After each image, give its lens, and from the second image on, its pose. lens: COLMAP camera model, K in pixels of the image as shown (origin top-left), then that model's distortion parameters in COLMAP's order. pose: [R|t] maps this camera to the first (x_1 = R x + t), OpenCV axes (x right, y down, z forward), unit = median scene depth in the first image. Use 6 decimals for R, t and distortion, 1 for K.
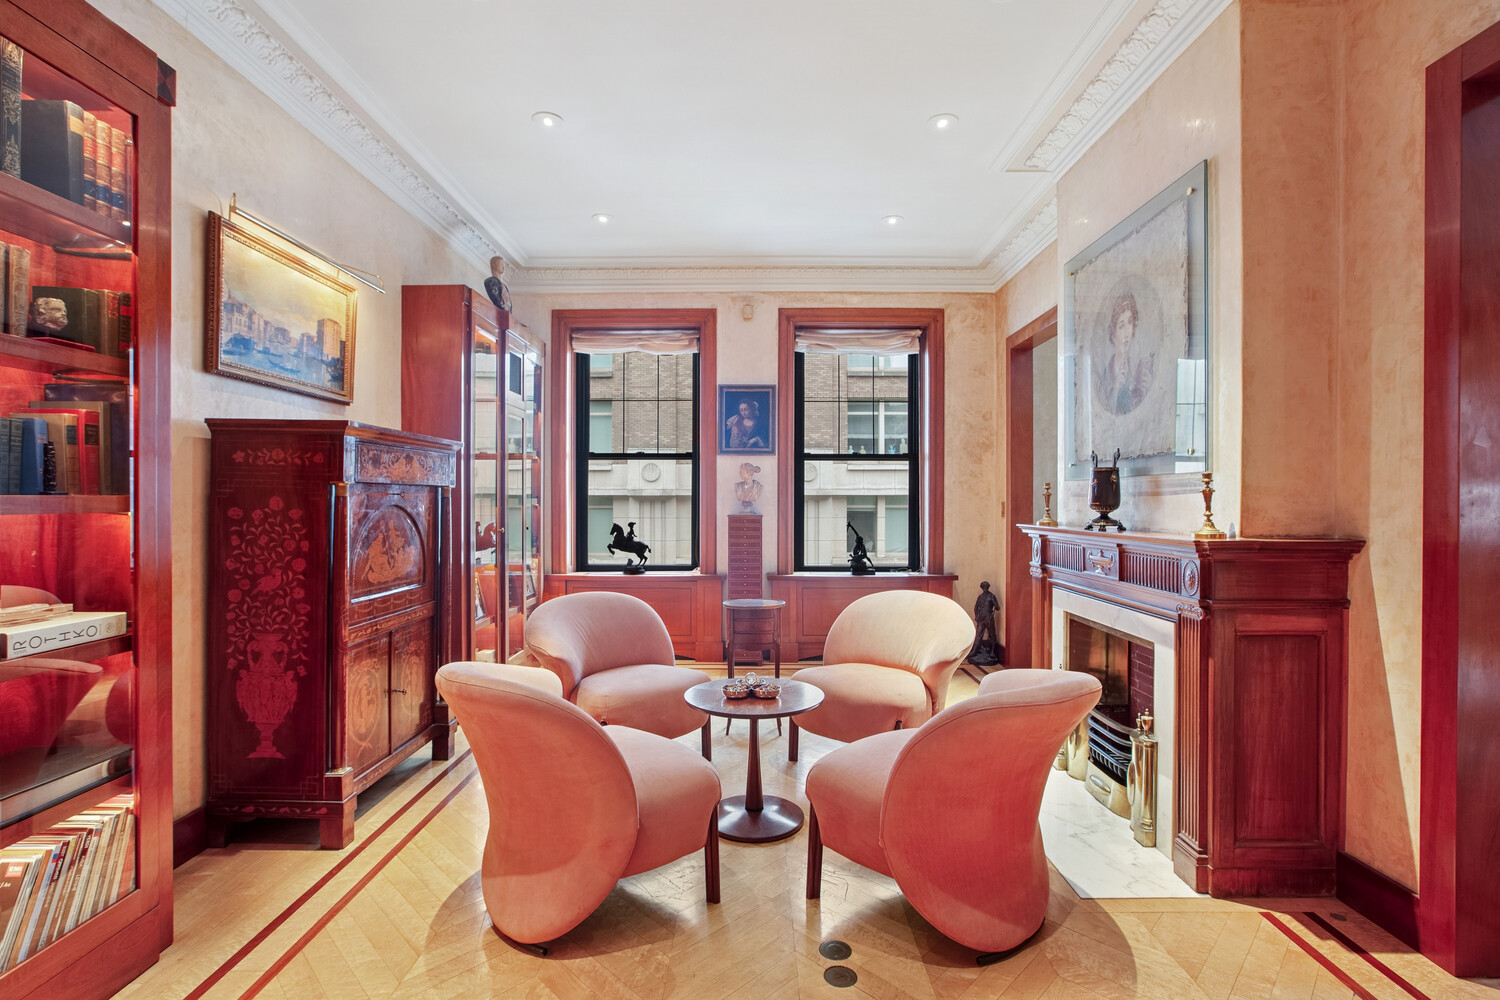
lens RADIAL K [[712.6, 0, 776.8], [0, 712.6, 503.4], [0, 0, 1]] dist [-0.036169, 0.014850]
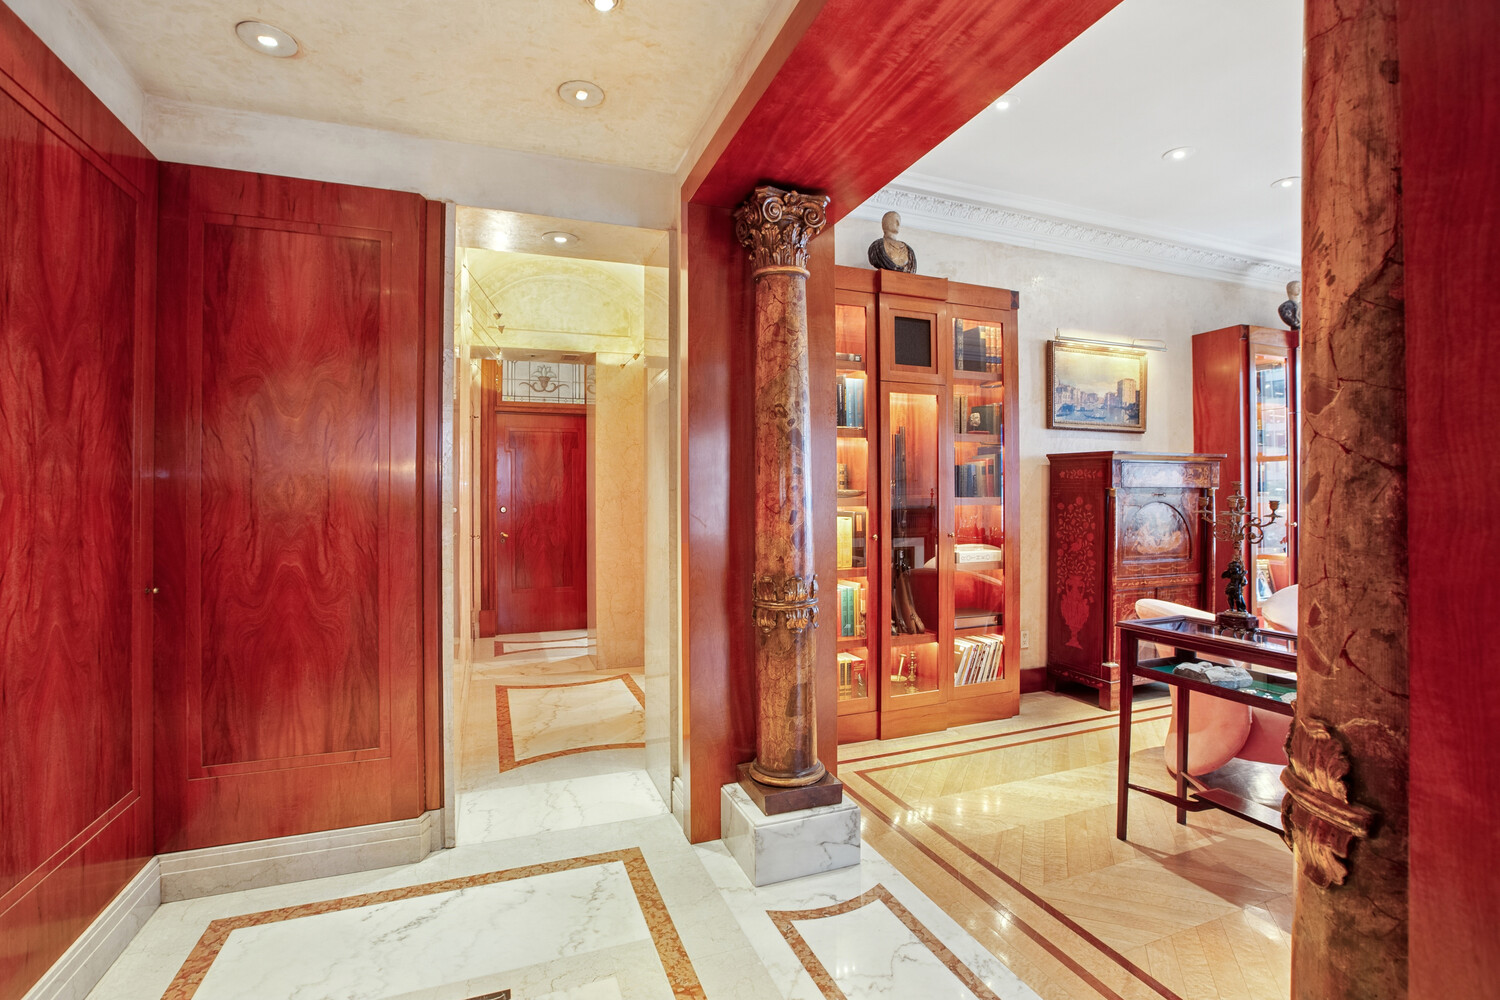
lens RADIAL K [[689.7, 0, 751.2], [0, 689.7, 497.2], [0, 0, 1]] dist [-0.027605, 0.006237]
pose [[0.351982, -0.002342, -0.936004, 0.581659], [-0.000203, 0.999997, -0.002578, -0.004175], [0.936007, 0.001097, 0.351980, -0.349814]]
